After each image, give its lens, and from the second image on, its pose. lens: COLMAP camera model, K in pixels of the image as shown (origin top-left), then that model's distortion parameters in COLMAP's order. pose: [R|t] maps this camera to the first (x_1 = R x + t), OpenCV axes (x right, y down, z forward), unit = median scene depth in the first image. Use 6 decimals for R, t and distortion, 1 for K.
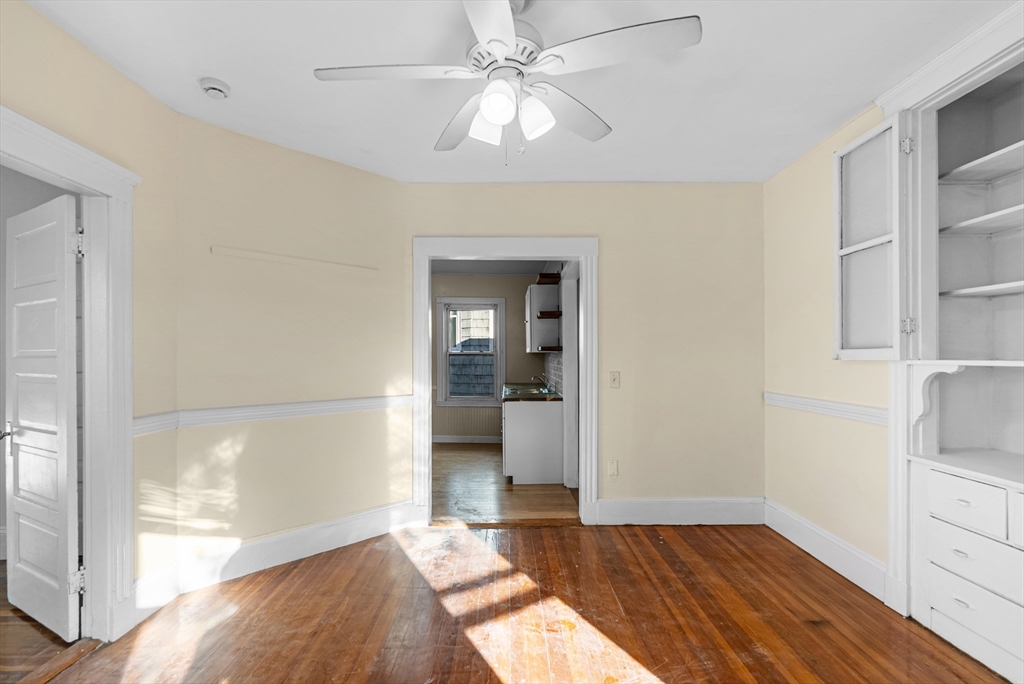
lens RADIAL K [[471.0, 0, 513.3], [0, 471.0, 357.2], [0, 0, 1]] dist [-0.005189, 0.002620]
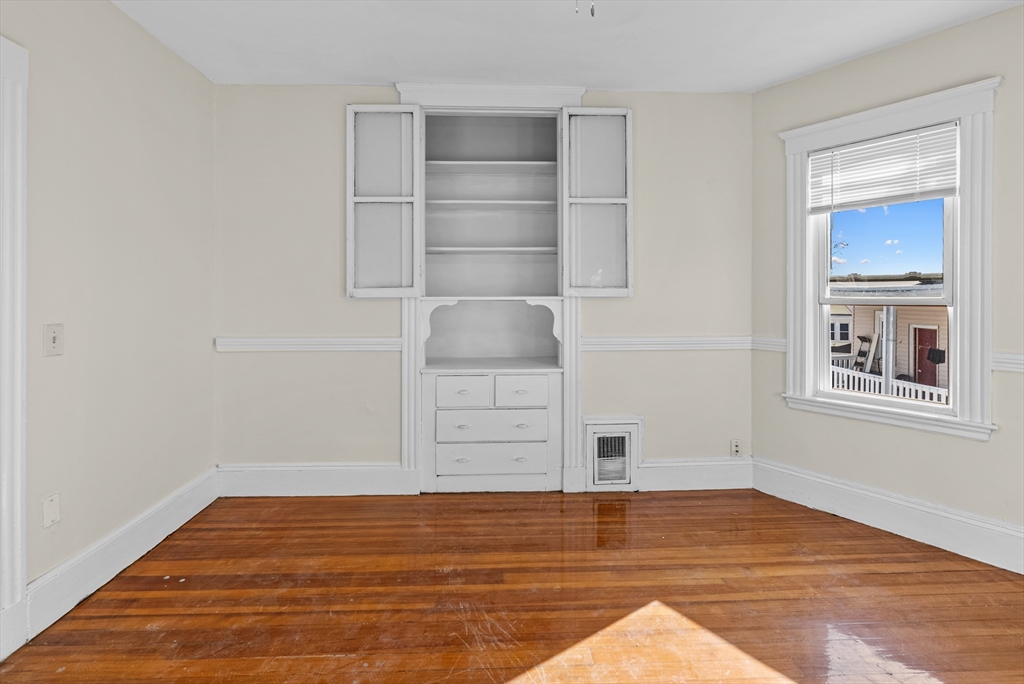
lens RADIAL K [[471.0, 0, 528.0], [0, 471.0, 292.0], [0, 0, 1]] dist [-0.005189, 0.002620]
pose [[-0.030710, 0.003853, 0.999521, -0.402096], [0.002976, 0.999988, -0.003764, -0.001541], [-0.999524, 0.002859, -0.030721, 0.620326]]
